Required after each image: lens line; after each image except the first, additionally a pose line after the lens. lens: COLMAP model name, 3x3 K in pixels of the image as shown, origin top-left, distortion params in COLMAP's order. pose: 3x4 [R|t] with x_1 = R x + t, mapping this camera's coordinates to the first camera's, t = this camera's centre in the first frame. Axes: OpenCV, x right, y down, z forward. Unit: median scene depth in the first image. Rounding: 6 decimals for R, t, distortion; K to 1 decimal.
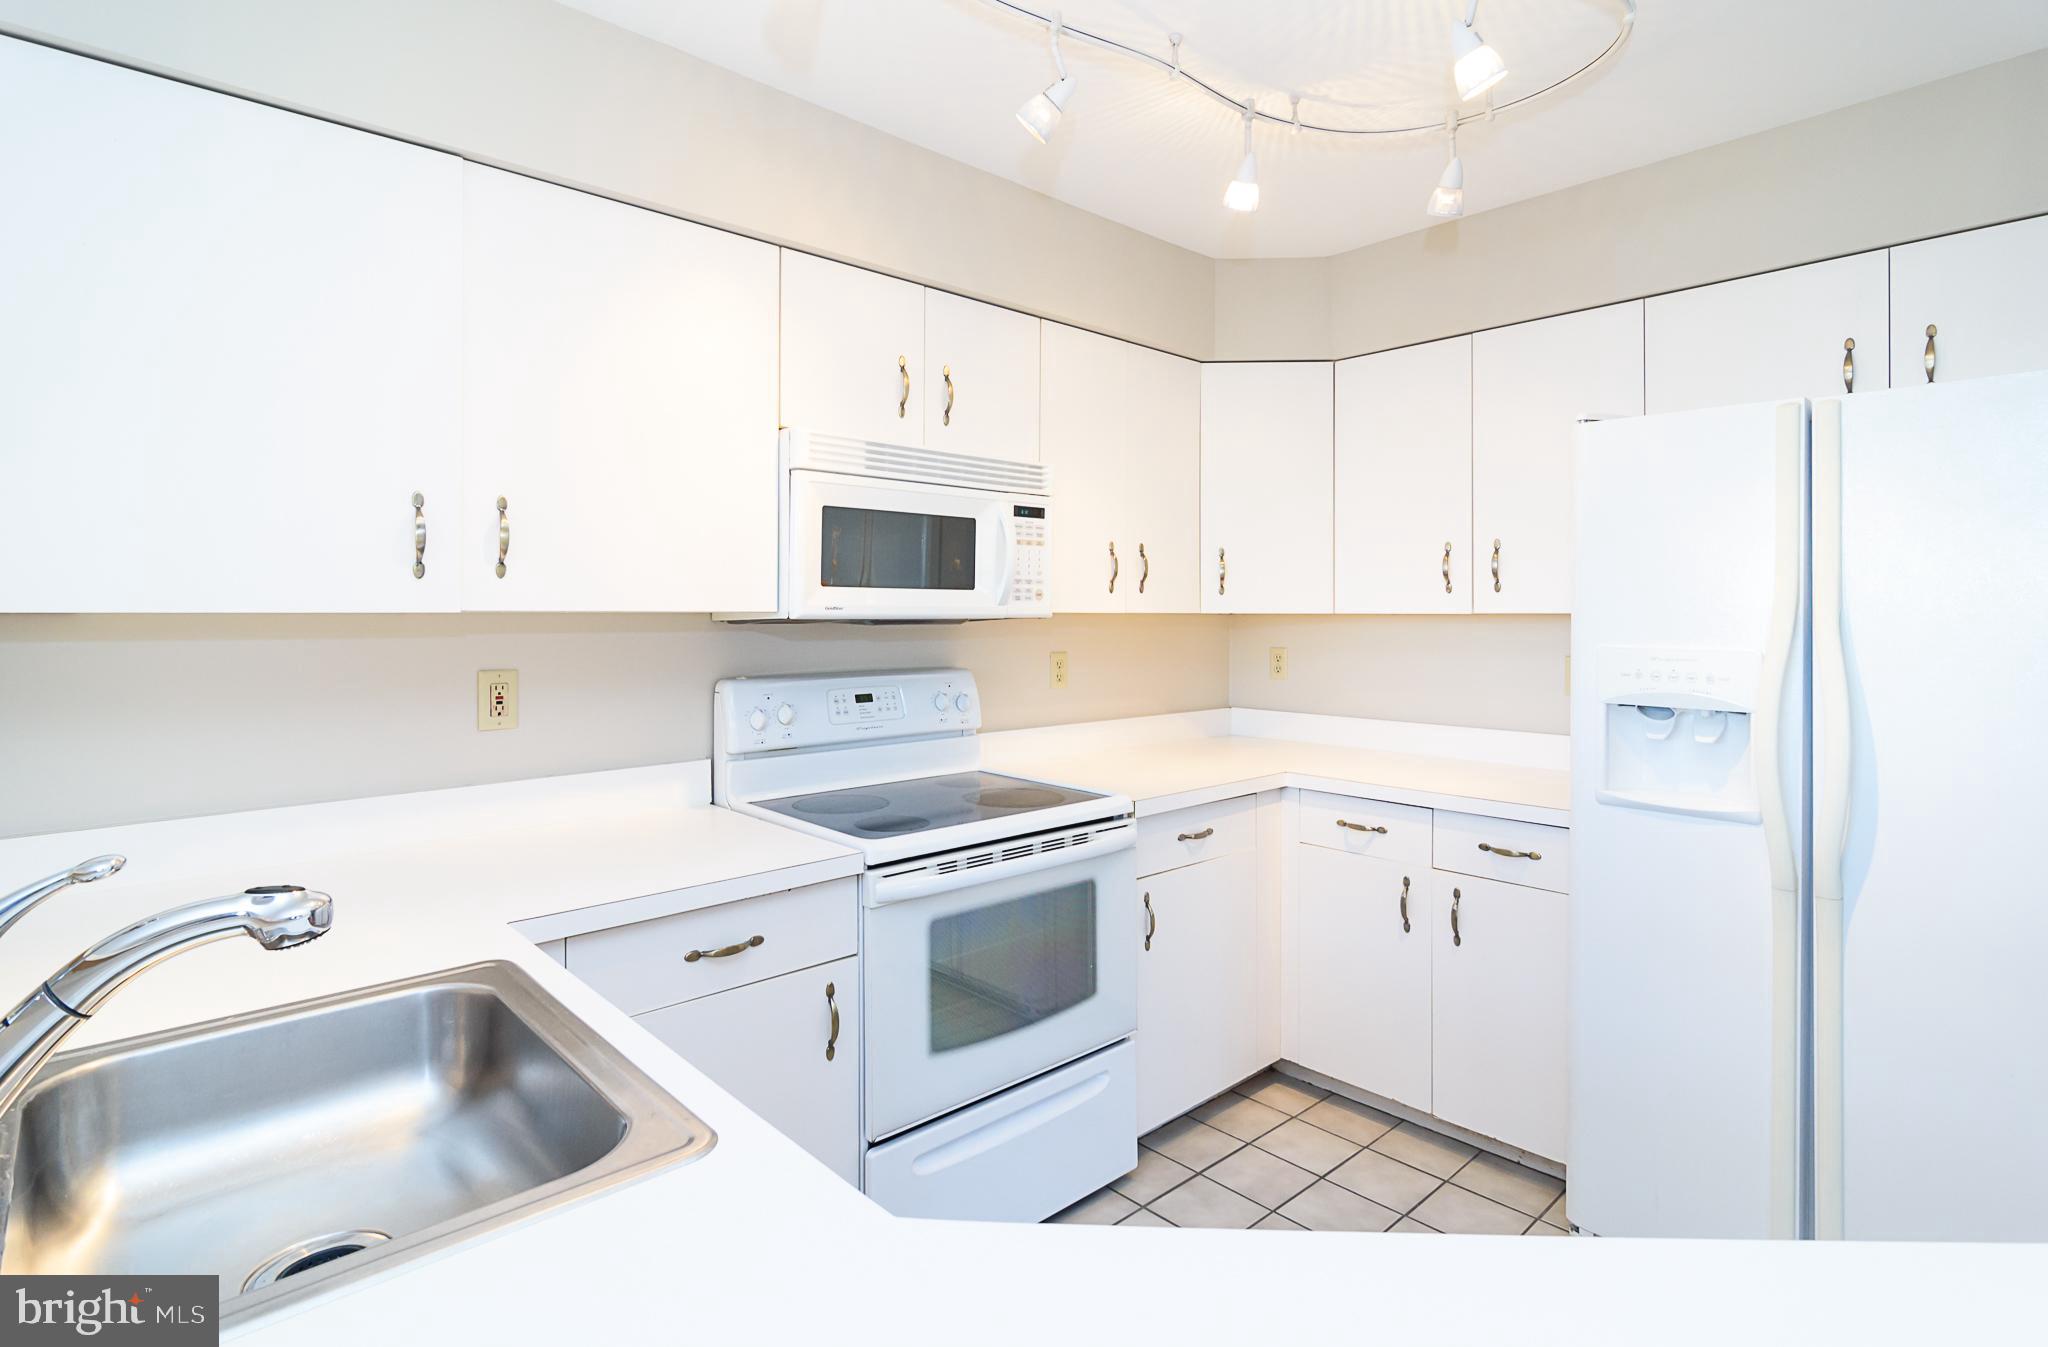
lens RADIAL K [[1015.4, 0, 1017.1], [0, 1015.4, 612.3], [0, 0, 1]] dist [0.001838, 0.000176]
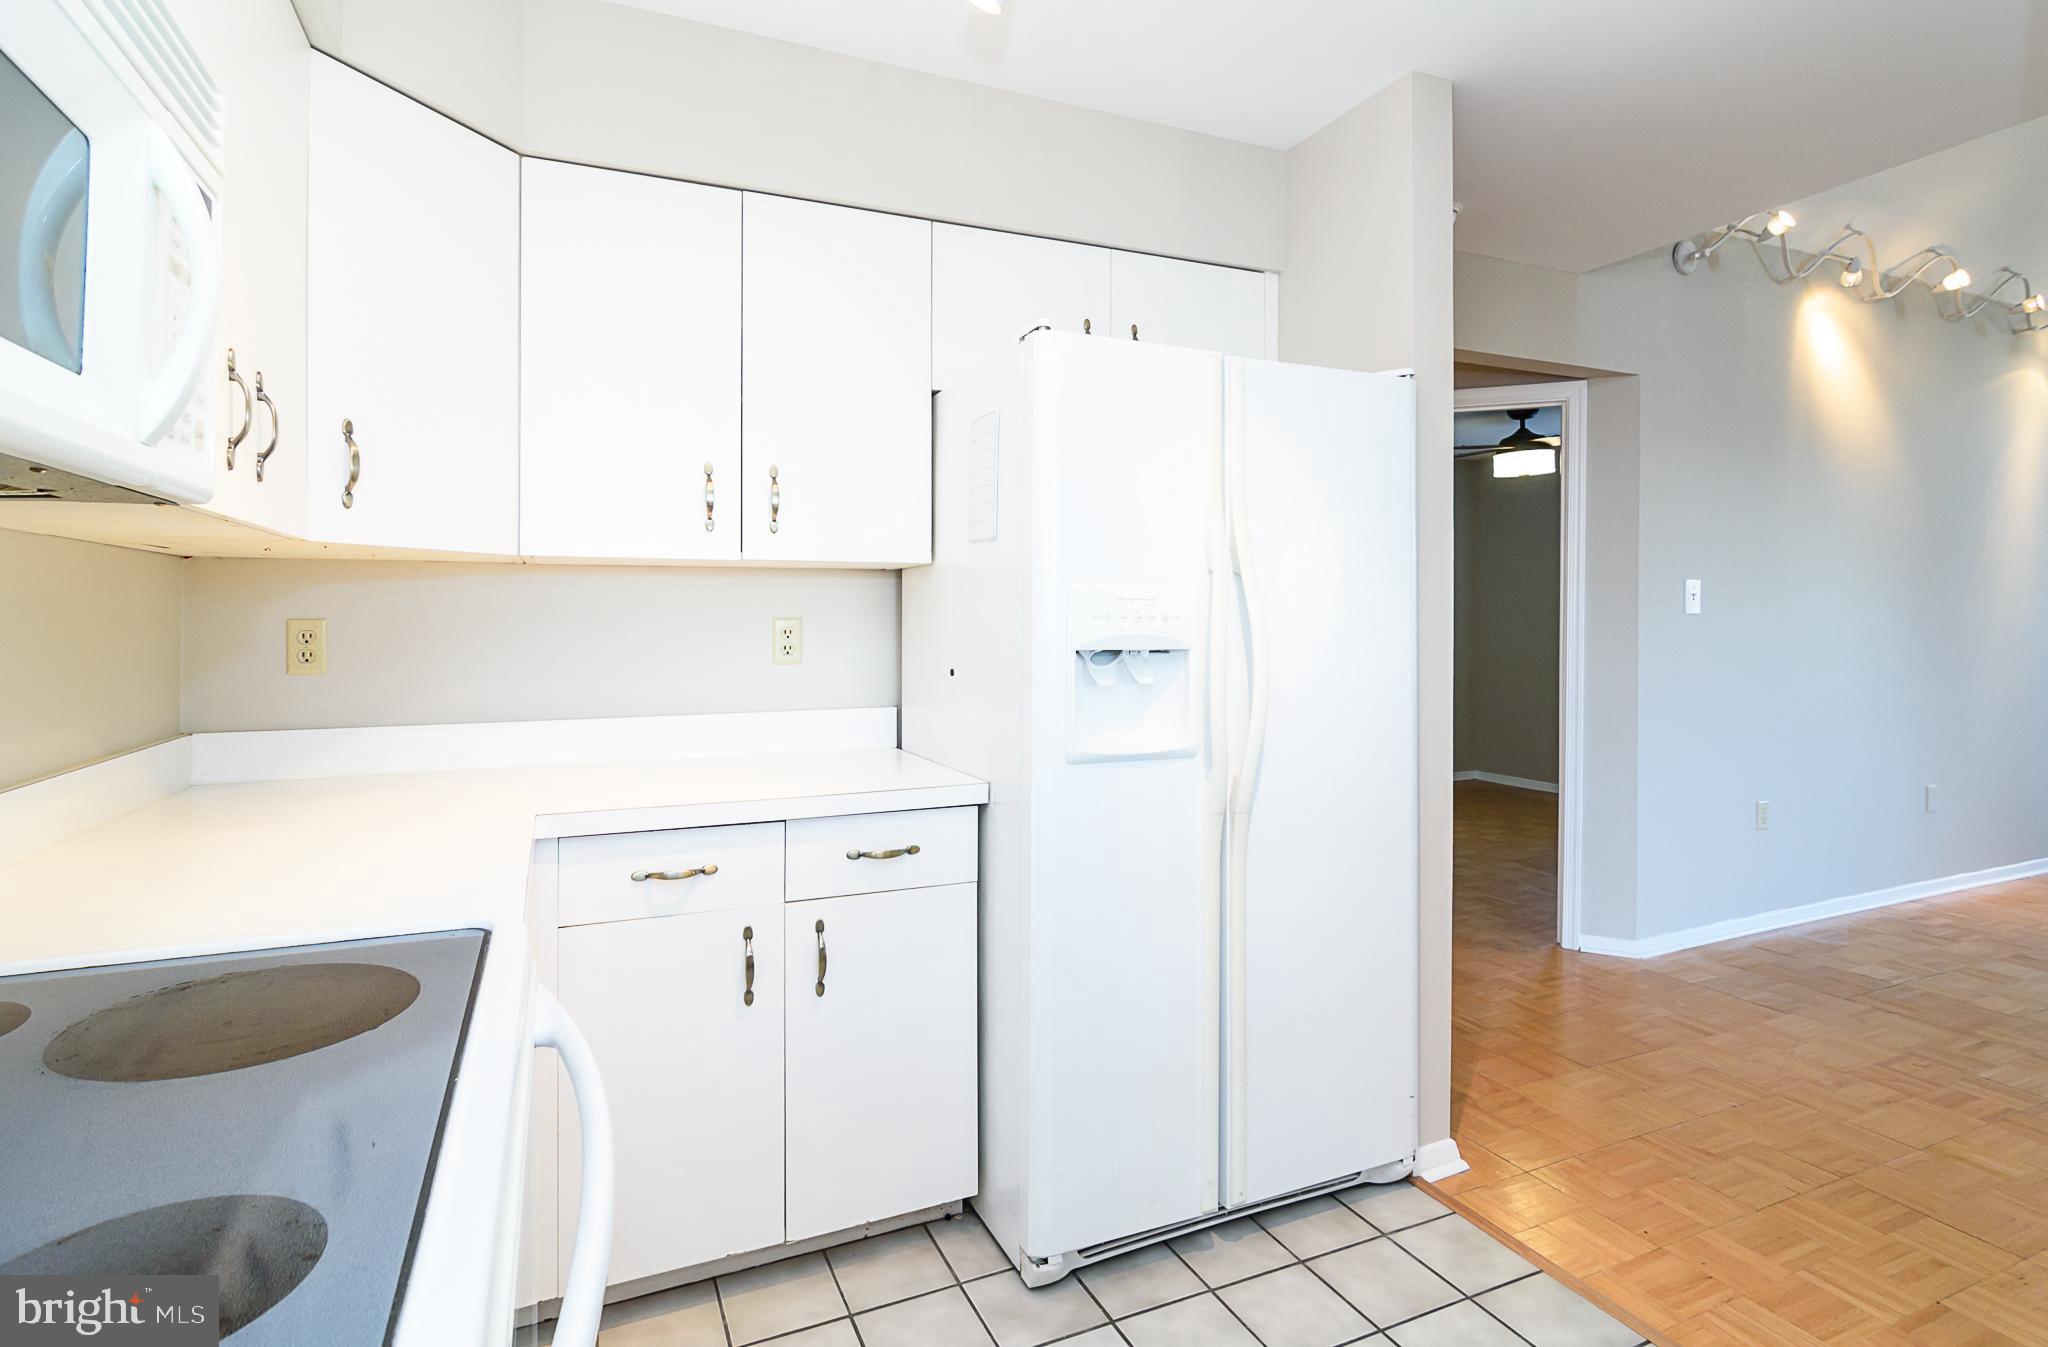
lens RADIAL K [[1015.4, 0, 1017.1], [0, 1015.4, 612.3], [0, 0, 1]] dist [0.001838, 0.000176]
pose [[0.318110, 0.000430, 0.948054, -0.234829], [0.001038, 0.999999, -0.000802, 0.046990], [-0.948053, 0.001239, 0.318109, 0.635762]]
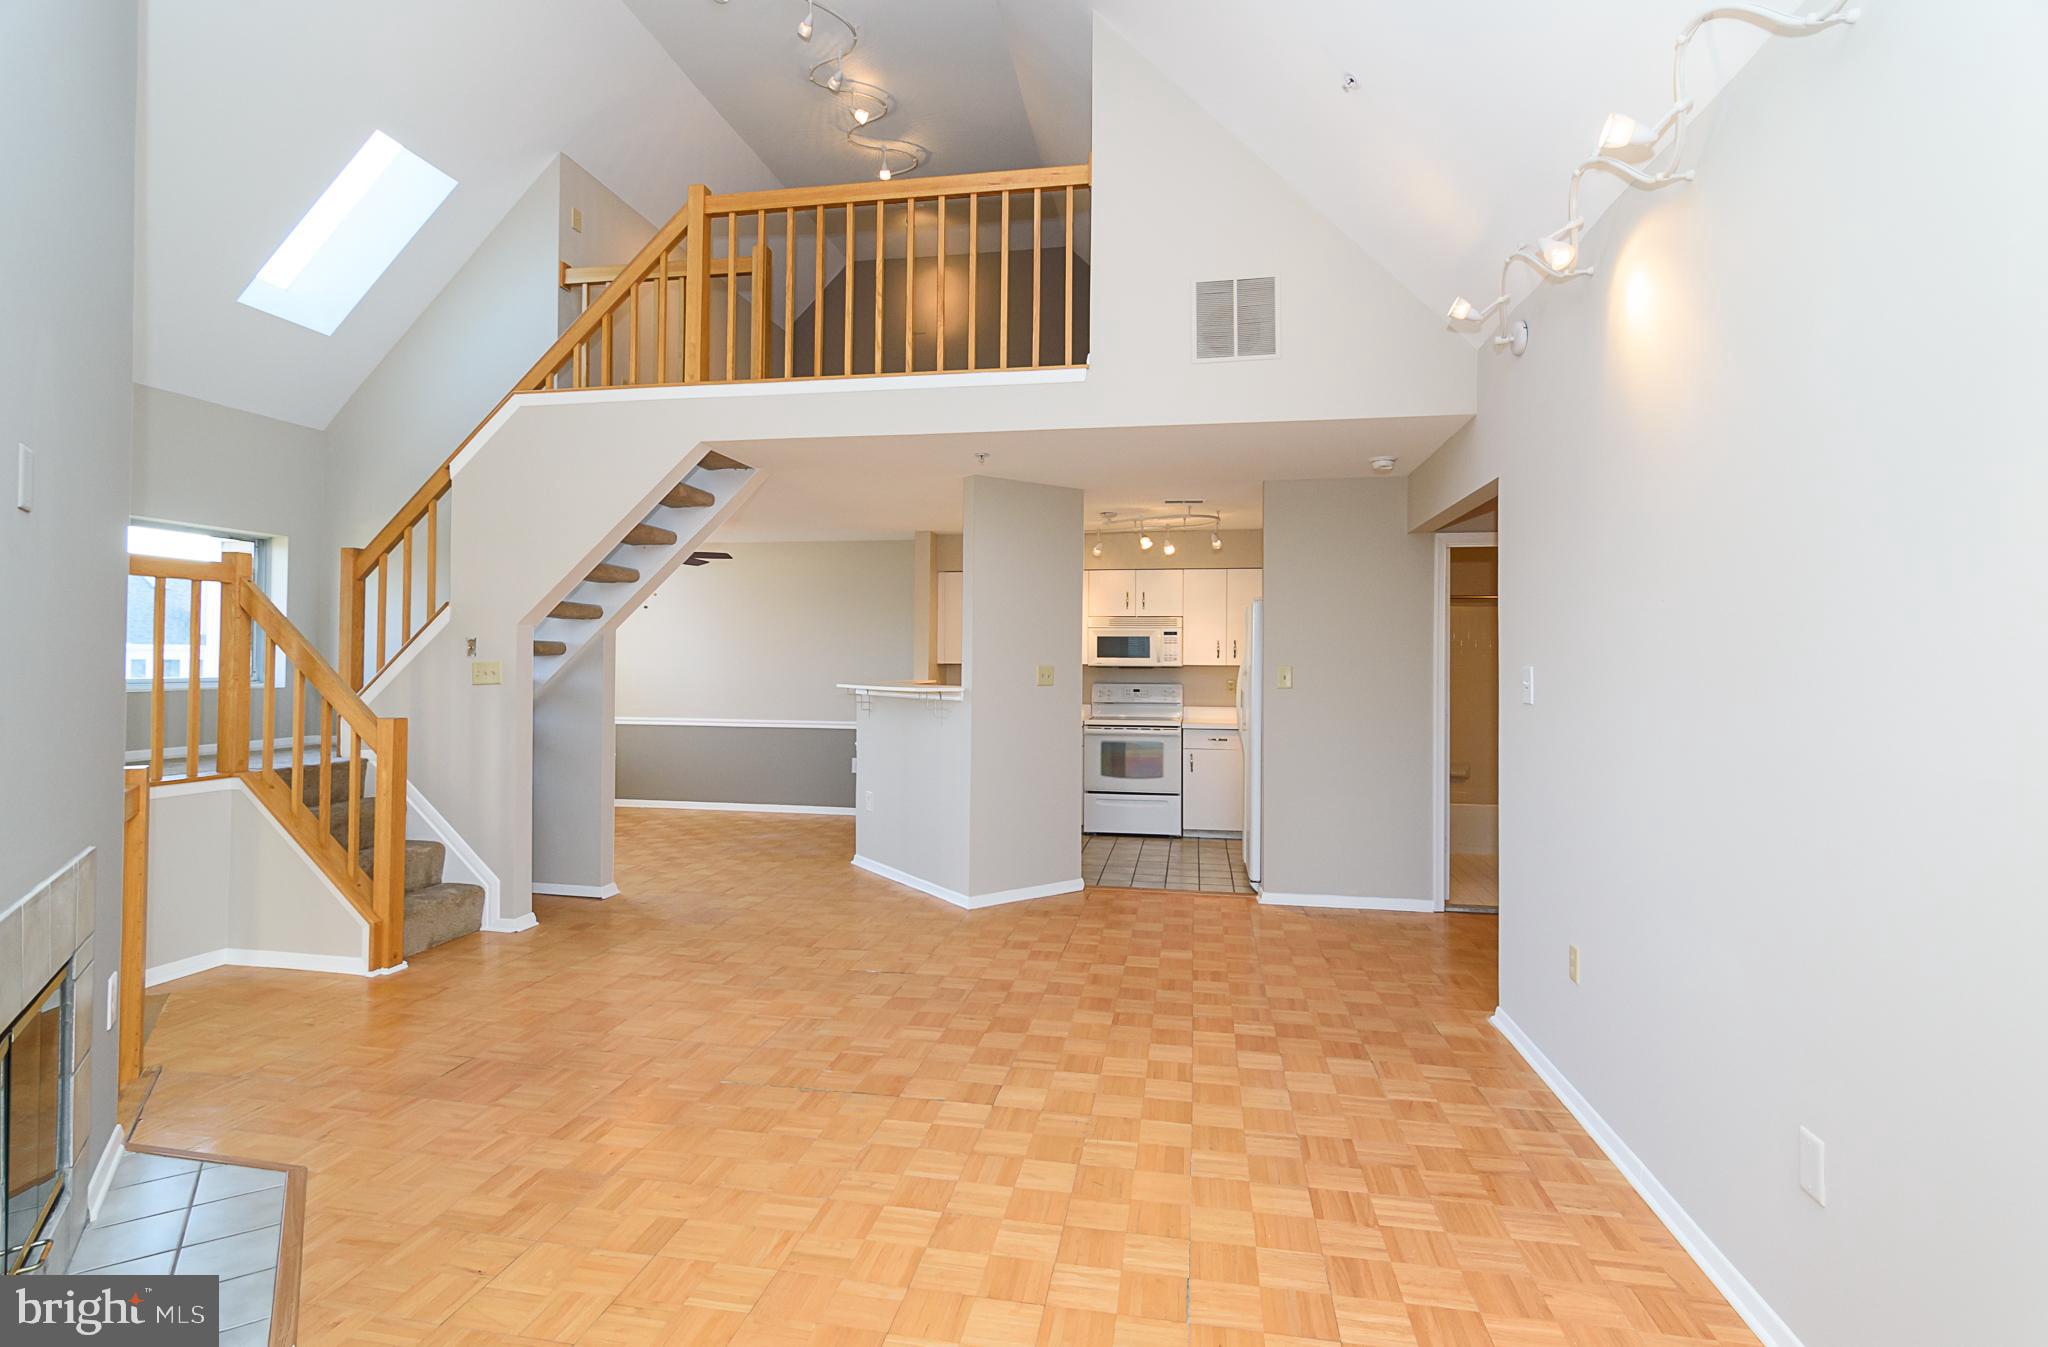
lens RADIAL K [[1015.4, 0, 1017.1], [0, 1015.4, 612.3], [0, 0, 1]] dist [0.001838, 0.000176]
pose [[0.613157, -0.042193, -0.788833, 2.299388], [0.002097, 0.998656, -0.051786, 0.001637], [0.789958, 0.030099, 0.612421, -1.367756]]
